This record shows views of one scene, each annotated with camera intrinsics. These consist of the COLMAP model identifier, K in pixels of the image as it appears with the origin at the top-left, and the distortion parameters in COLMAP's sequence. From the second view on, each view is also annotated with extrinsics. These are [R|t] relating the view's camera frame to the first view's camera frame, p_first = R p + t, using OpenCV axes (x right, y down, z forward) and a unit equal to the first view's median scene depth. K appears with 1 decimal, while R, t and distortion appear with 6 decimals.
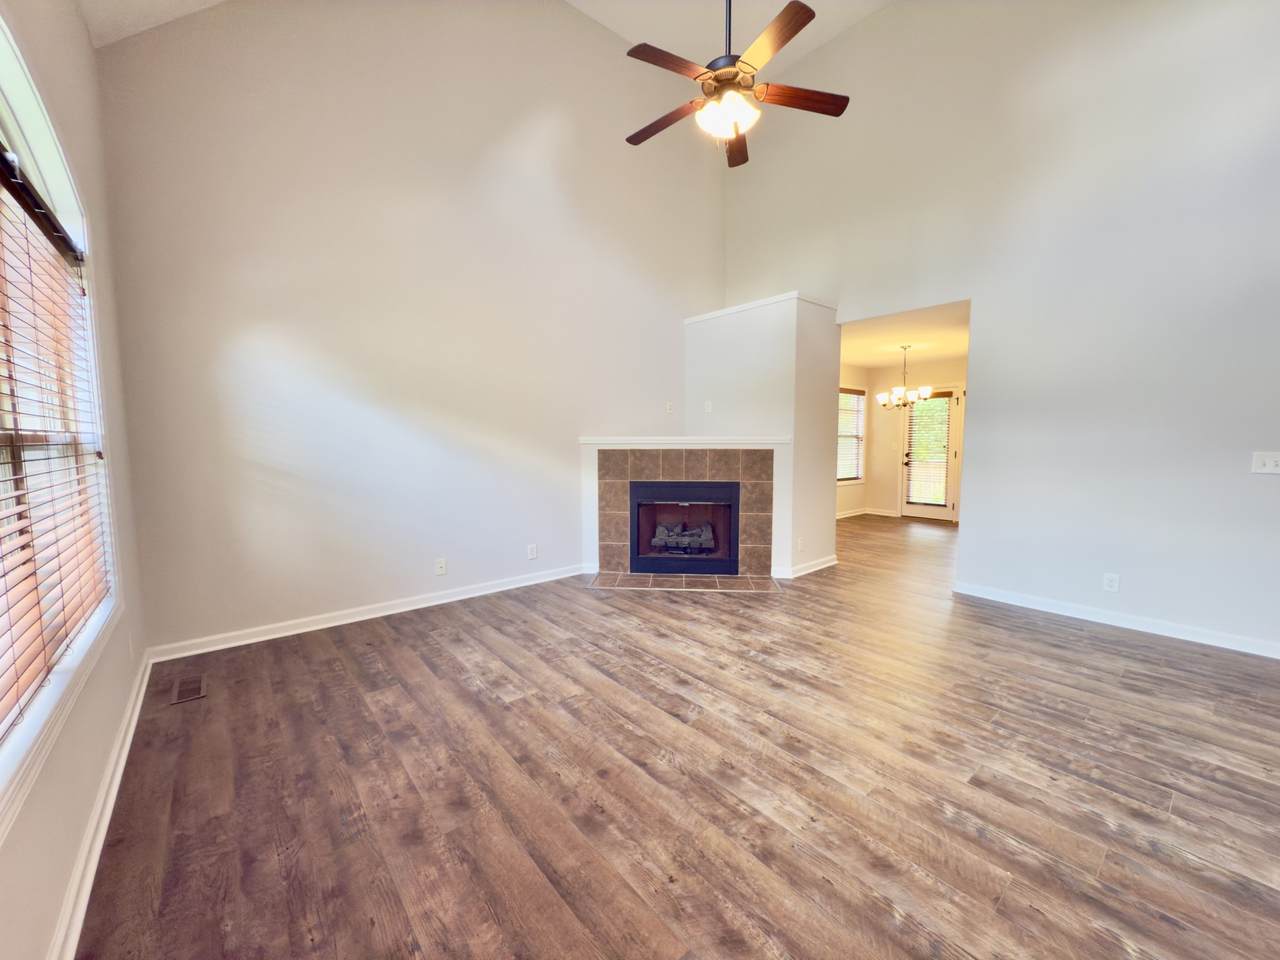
lens RADIAL K [[512.6, 0, 638.4], [0, 512.6, 482.9], [0, 0, 1]] dist [0.001666, -0.000024]
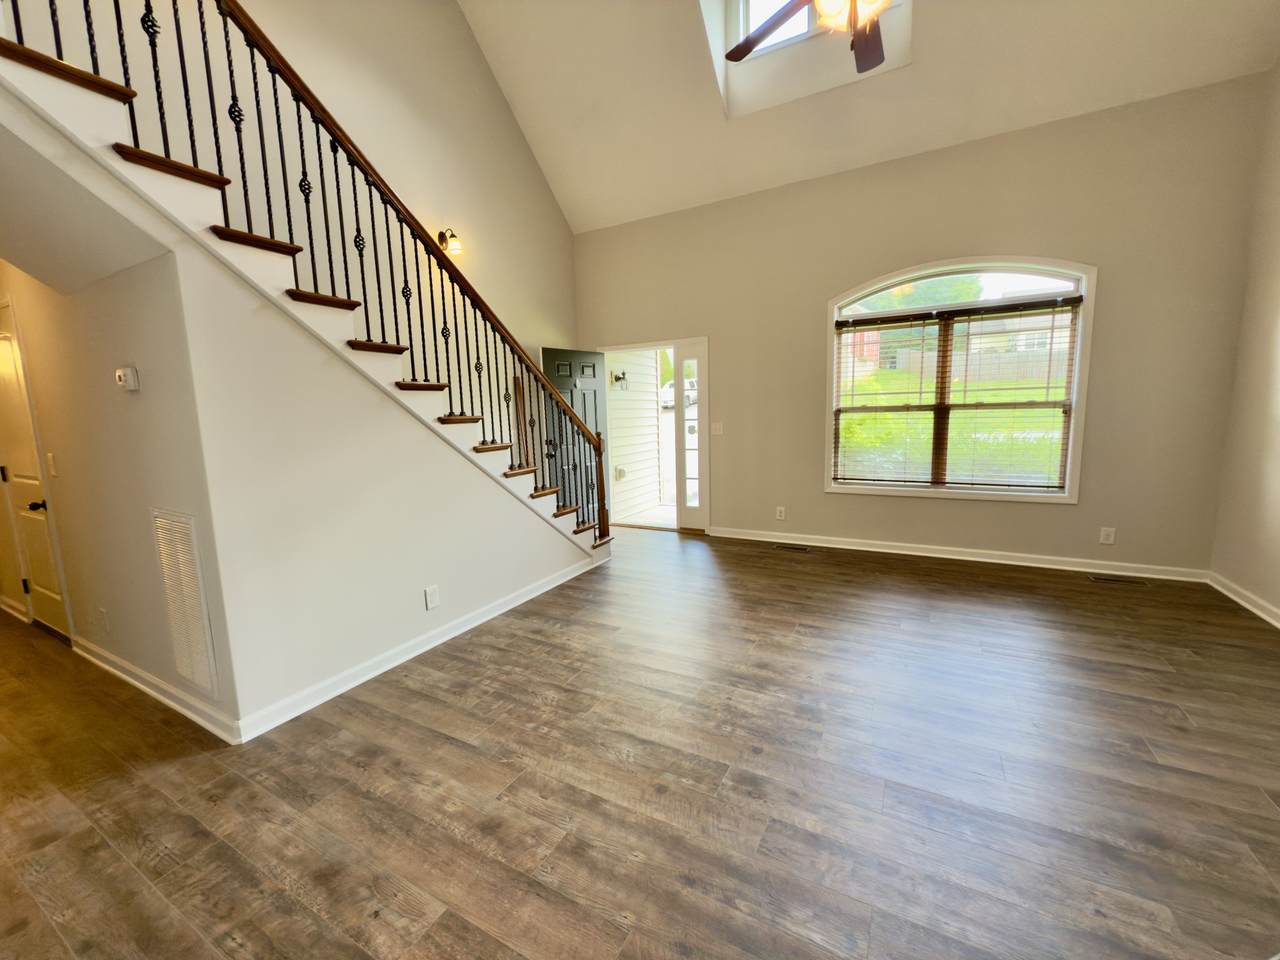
lens RADIAL K [[512.6, 0, 639.3], [0, 512.6, 479.8], [0, 0, 1]] dist [0.001666, -0.000024]
pose [[-0.929791, 0.078974, -0.359516, 0.779192], [-0.000768, 0.976294, 0.216448, -0.162003], [0.368087, 0.201528, -0.907688, 1.652619]]
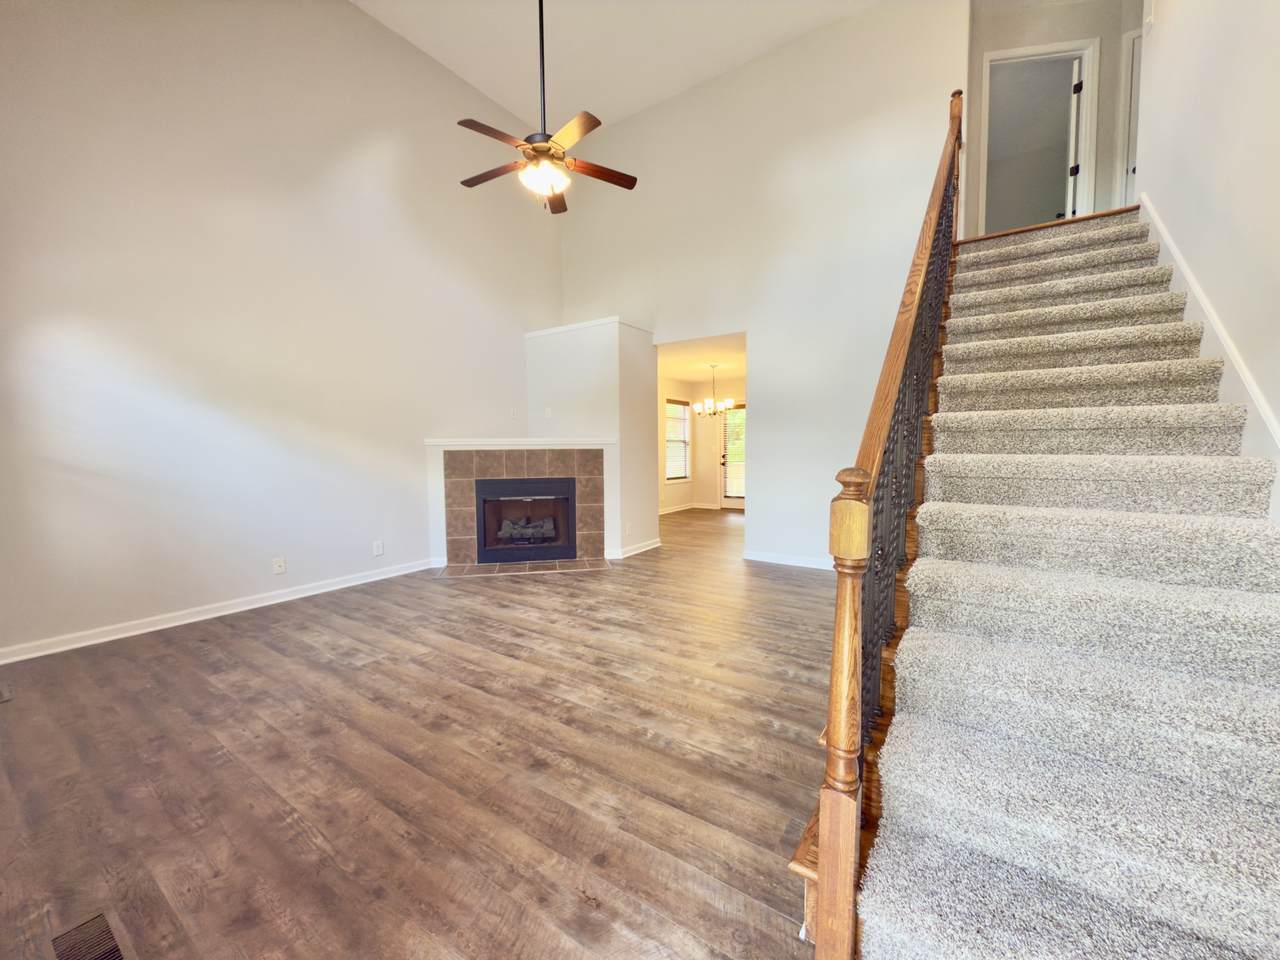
lens RADIAL K [[512.6, 0, 638.9], [0, 512.6, 479.4], [0, 0, 1]] dist [0.001666, -0.000024]
pose [[0.962044, -0.023346, 0.271895, 0.036740], [0.030642, 0.999275, -0.022617, 0.054991], [-0.271169, 0.030090, 0.962061, -0.245499]]
